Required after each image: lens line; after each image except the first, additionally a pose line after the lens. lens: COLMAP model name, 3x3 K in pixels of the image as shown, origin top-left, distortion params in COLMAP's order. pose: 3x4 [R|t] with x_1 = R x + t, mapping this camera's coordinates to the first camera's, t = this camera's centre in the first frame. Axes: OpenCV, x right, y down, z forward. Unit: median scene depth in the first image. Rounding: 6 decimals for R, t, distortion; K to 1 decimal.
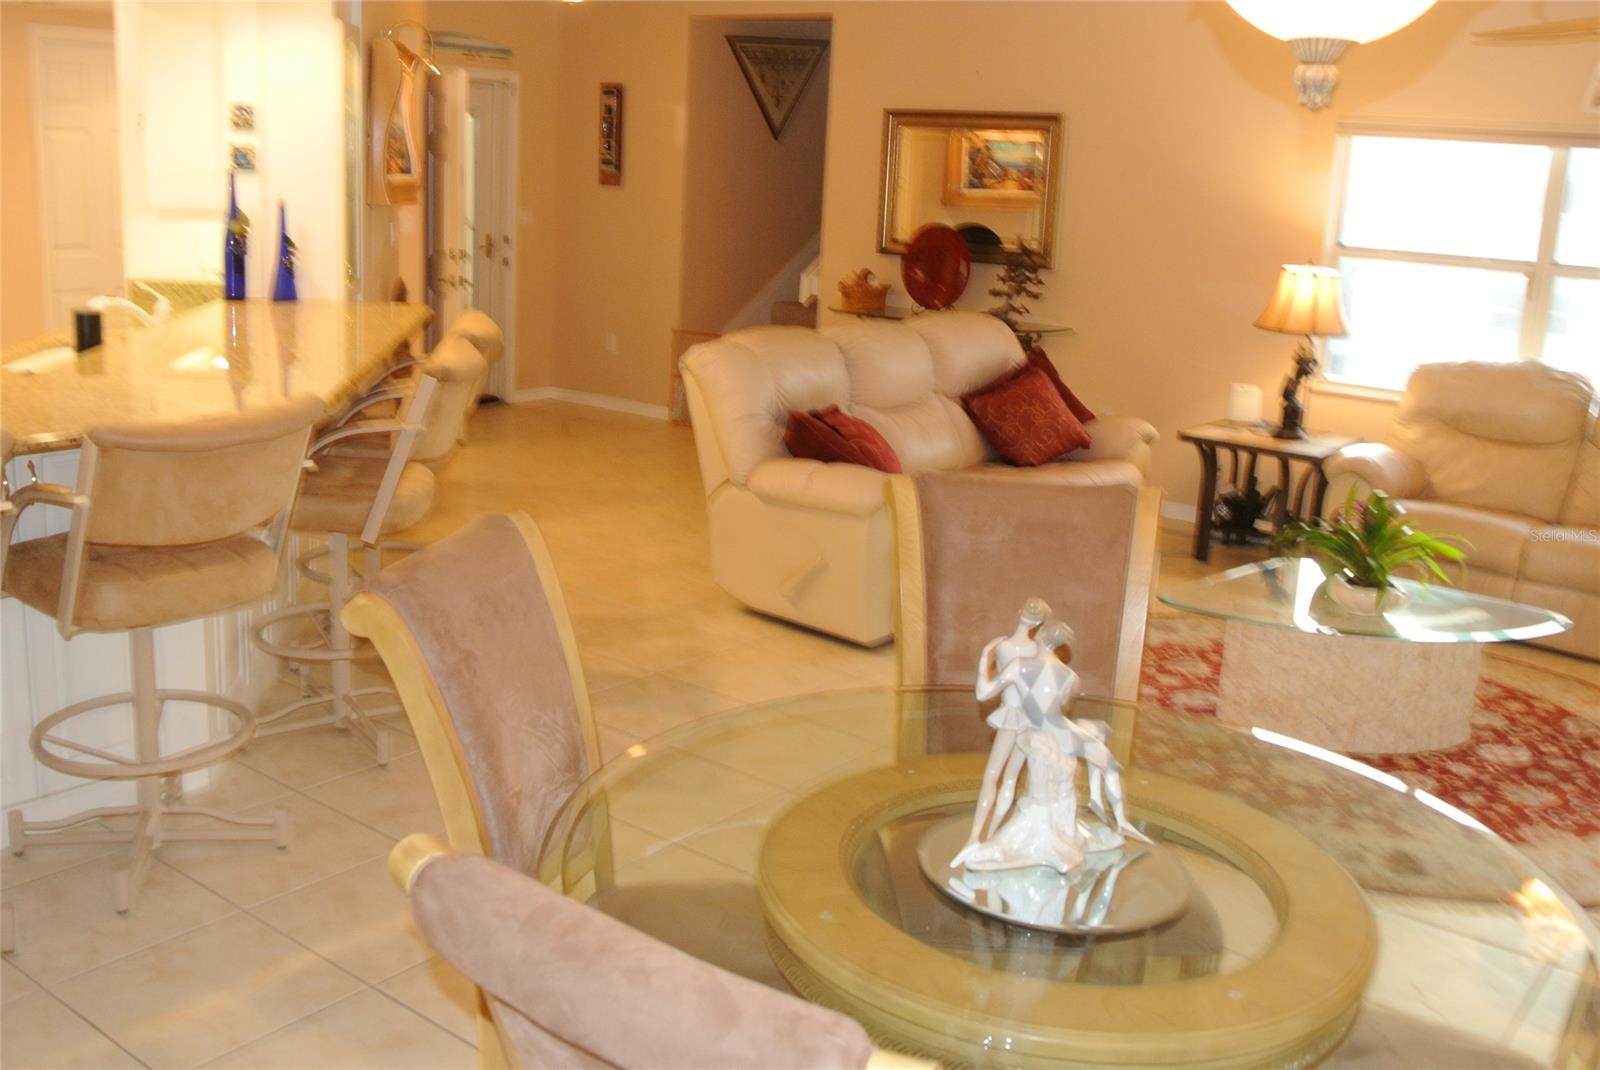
lens RADIAL K [[1514.8, 0, 788.1], [0, 1514.8, 529.9], [0, 0, 1]] dist [-0.084882, 0.064494]
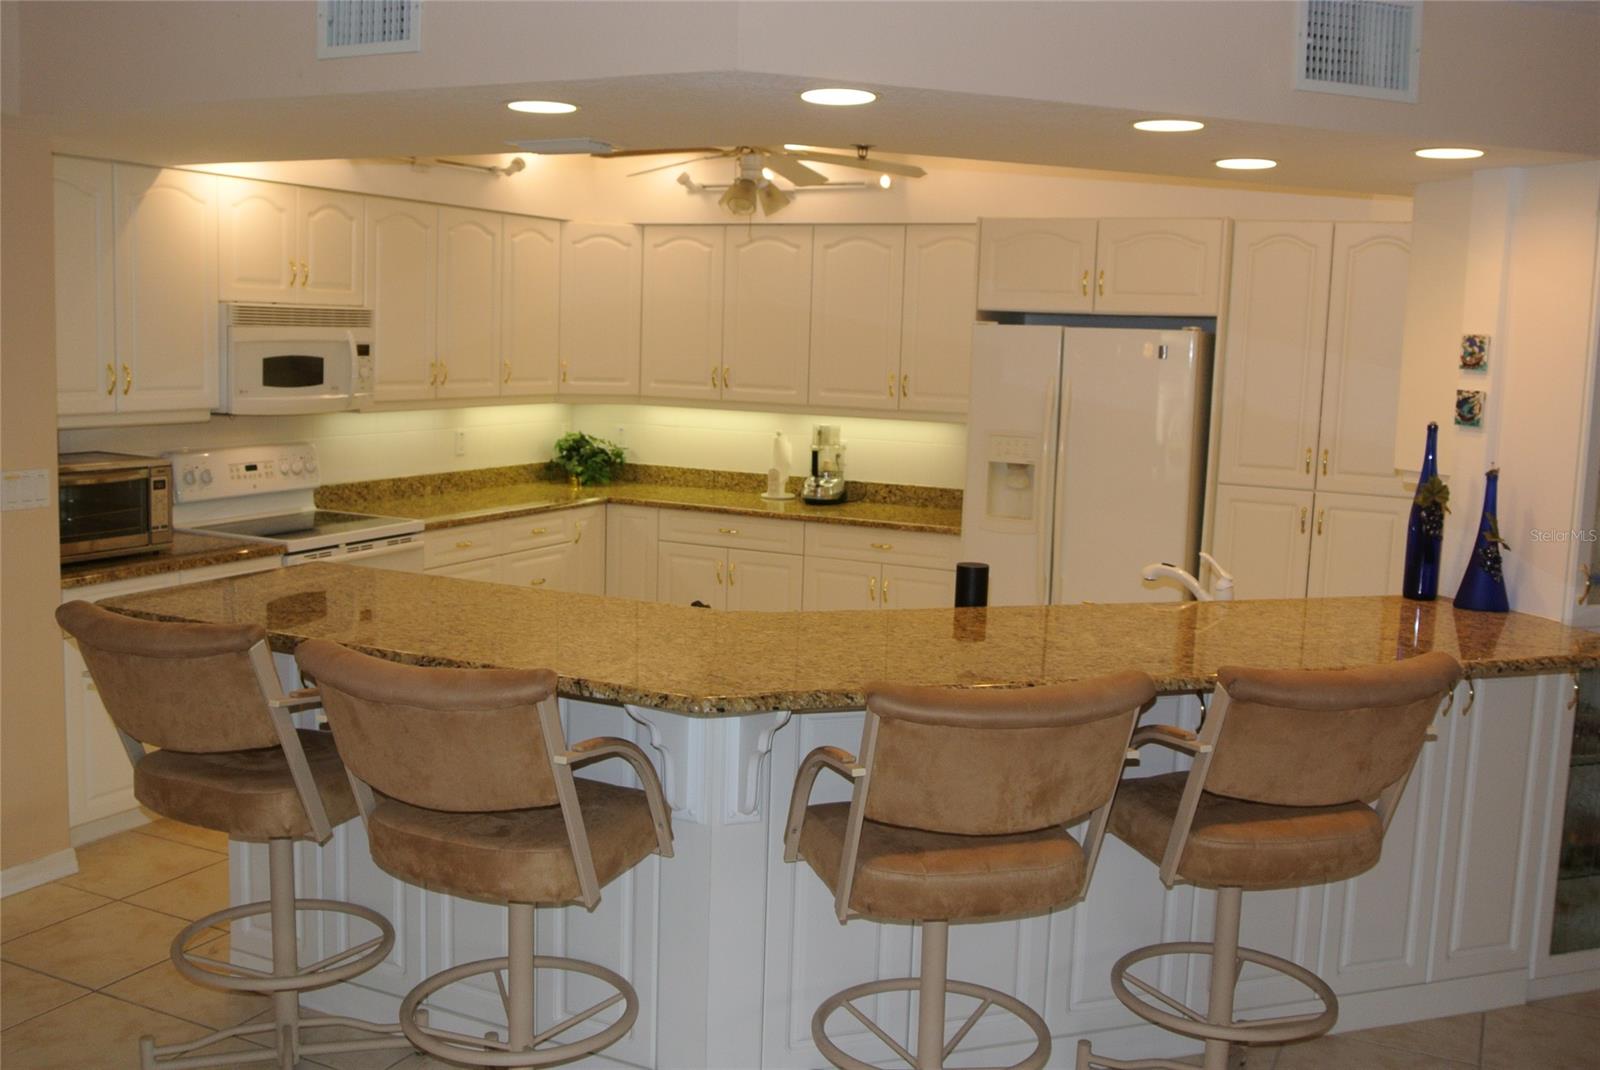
lens RADIAL K [[1514.8, 0, 788.1], [0, 1514.8, 529.9], [0, 0, 1]] dist [-0.084882, 0.064494]
pose [[0.197635, 0.081448, -0.976886, 0.242413], [-0.258295, 0.965653, 0.028256, -0.107381], [0.945634, 0.246741, 0.211884, 0.463764]]
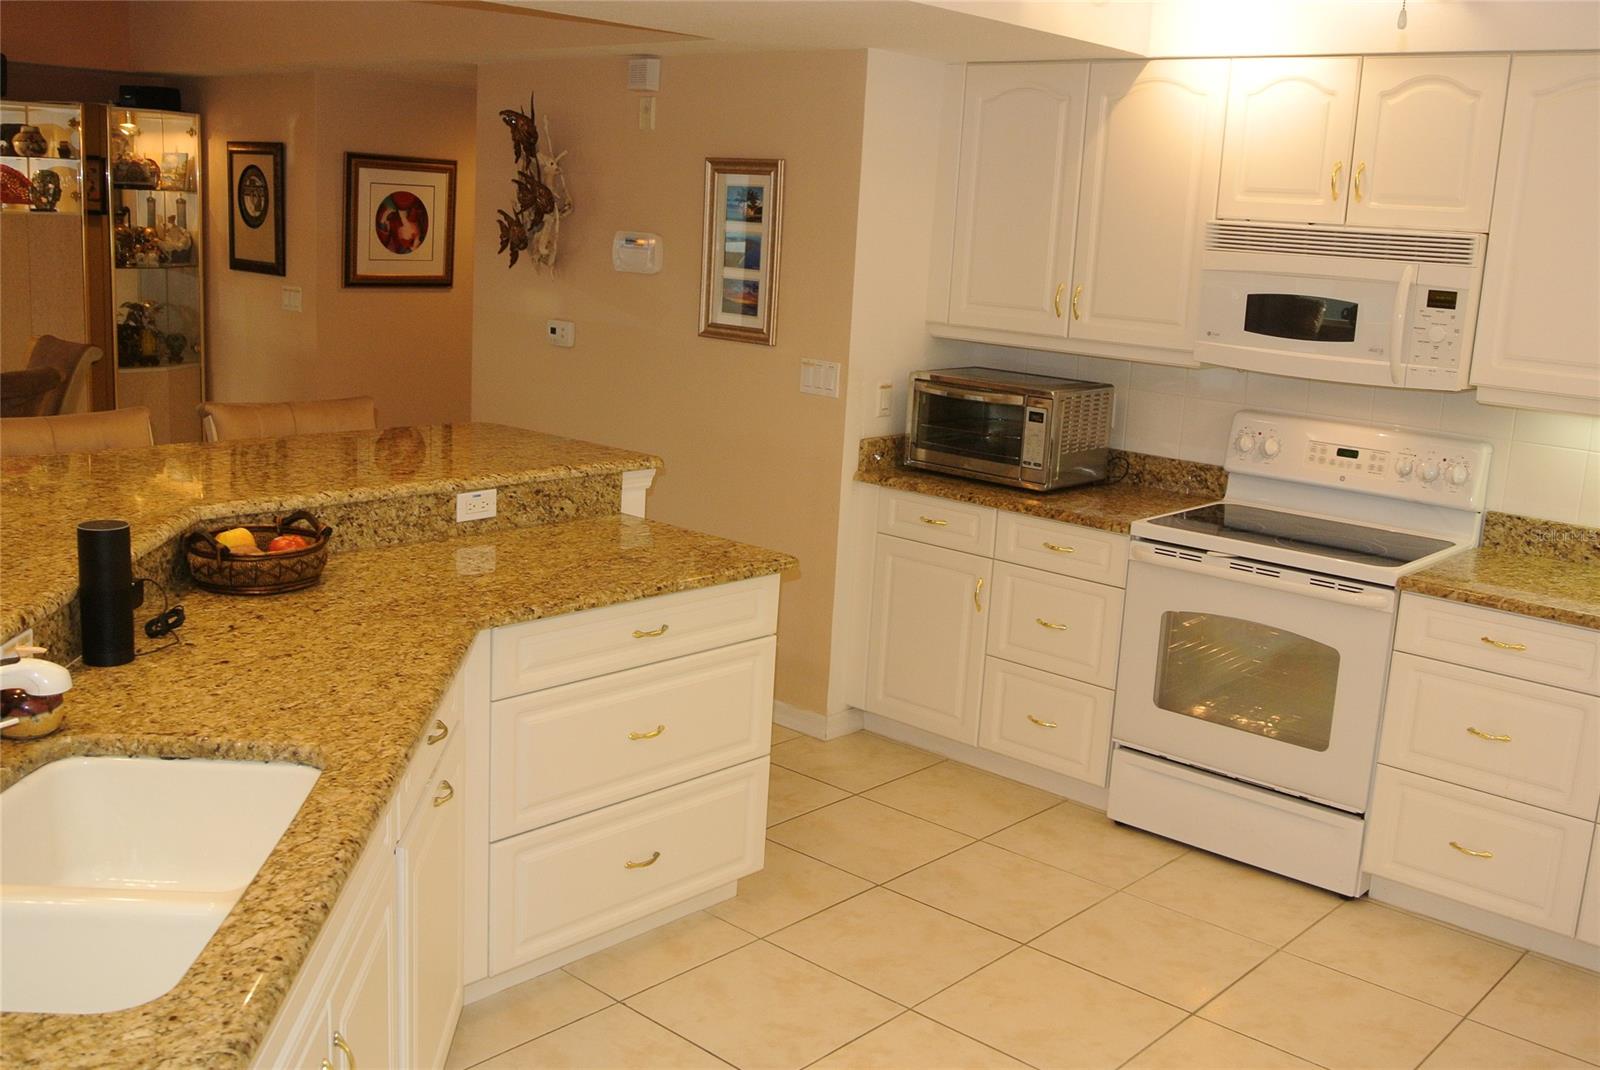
lens RADIAL K [[1514.8, 0, 788.1], [0, 1514.8, 529.9], [0, 0, 1]] dist [-0.084882, 0.064494]
pose [[-0.991256, -0.118644, 0.057759, -0.501706], [-0.081808, 0.895989, 0.436477, -0.273185], [-0.103537, 0.427935, -0.897860, 0.975415]]
